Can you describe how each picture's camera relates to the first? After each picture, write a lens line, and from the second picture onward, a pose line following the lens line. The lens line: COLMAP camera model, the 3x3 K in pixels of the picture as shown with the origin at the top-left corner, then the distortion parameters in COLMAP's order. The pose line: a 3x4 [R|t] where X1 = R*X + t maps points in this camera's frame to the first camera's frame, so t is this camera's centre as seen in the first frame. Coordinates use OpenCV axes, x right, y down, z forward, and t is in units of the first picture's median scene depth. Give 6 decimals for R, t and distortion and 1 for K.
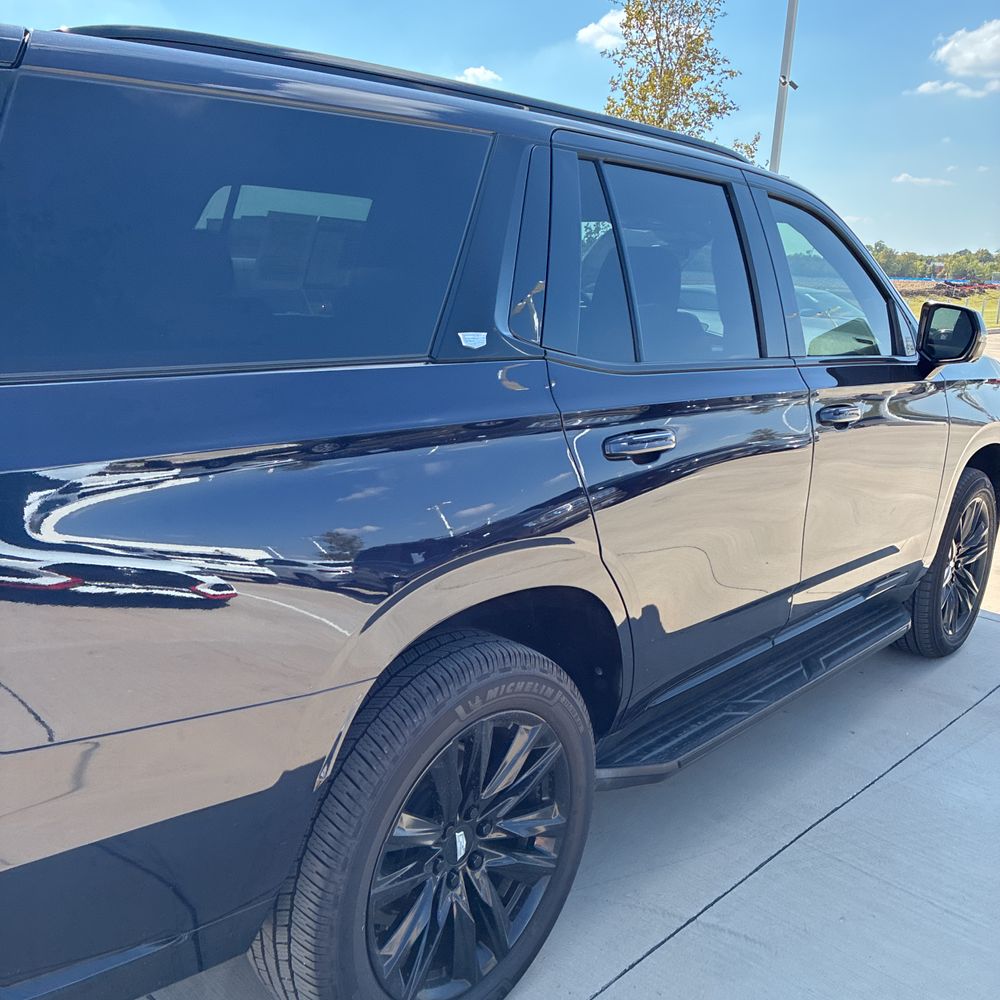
lens RADIAL K [[986.6, 0, 500.0], [0, 986.6, 500.0], [0, 0, 1]] dist [0.036136, -0.002398]
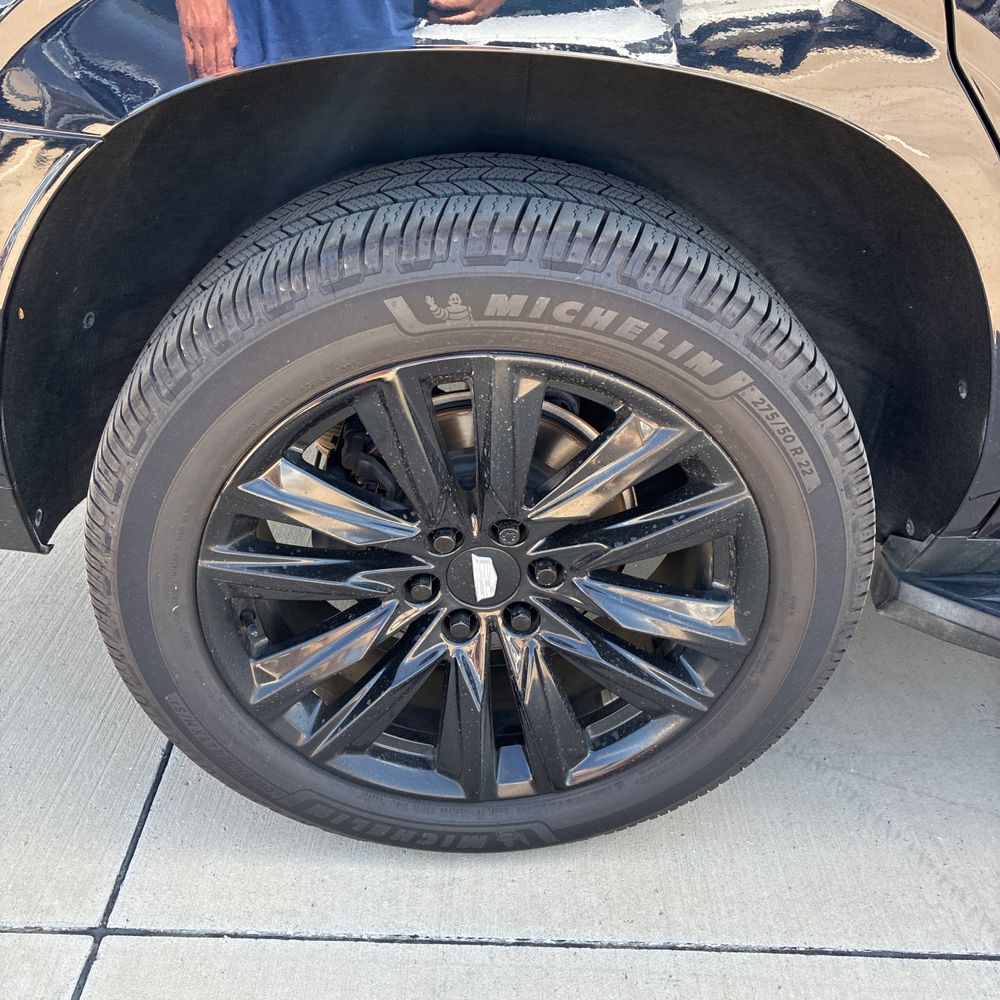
lens RADIAL K [[1089.8, 0, 517.2], [0, 1089.8, 500.3], [0, 0, 1]] dist [0.013743, 0.036331]
pose [[0.691488, 0.399741, -0.601707, 0.214508], [-0.178921, 0.901761, 0.393464, 0.053889], [0.699880, -0.164417, 0.695079, 0.428525]]
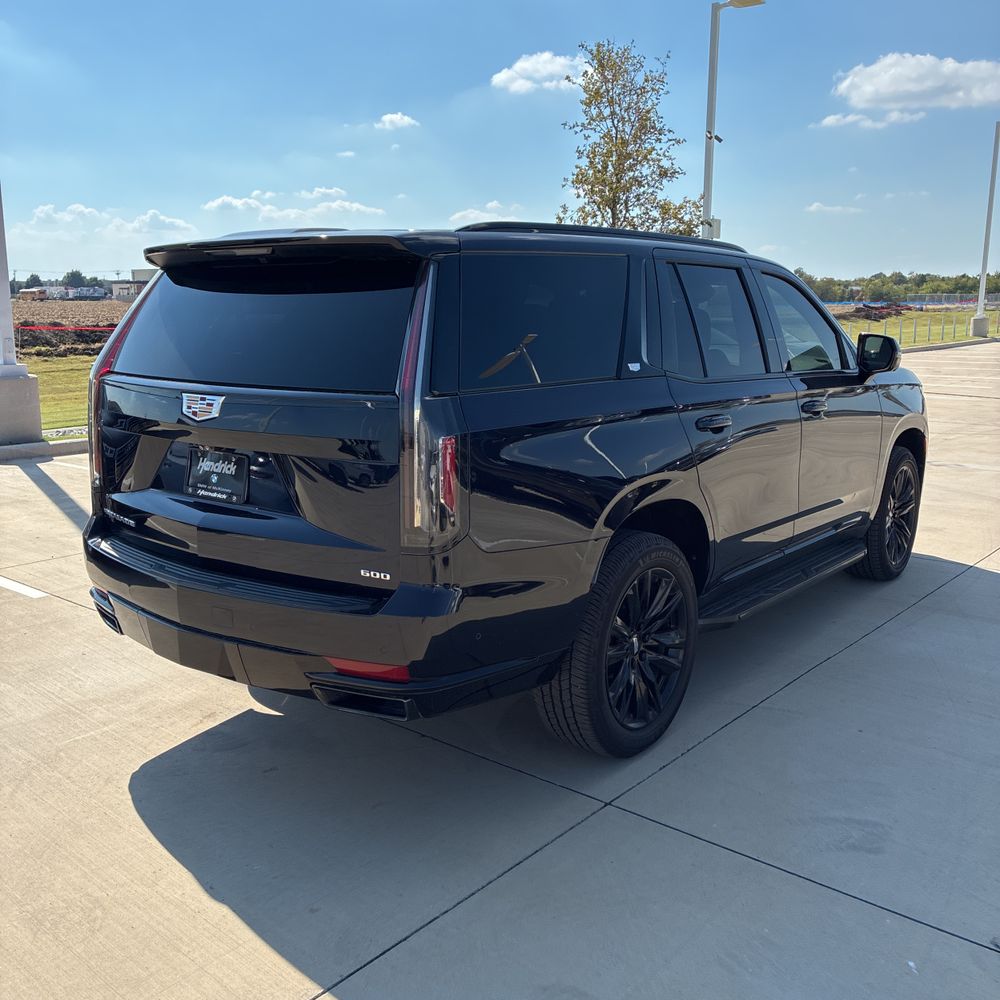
lens RADIAL K [[964.6, 0, 502.4], [0, 964.6, 445.9], [0, 0, 1]] dist [0.012578, 0.002691]
pose [[0.997816, -0.040538, 0.052144, -0.247638], [0.044737, 0.995624, -0.082051, 0.084040], [-0.048589, 0.084205, 0.995263, -0.526756]]
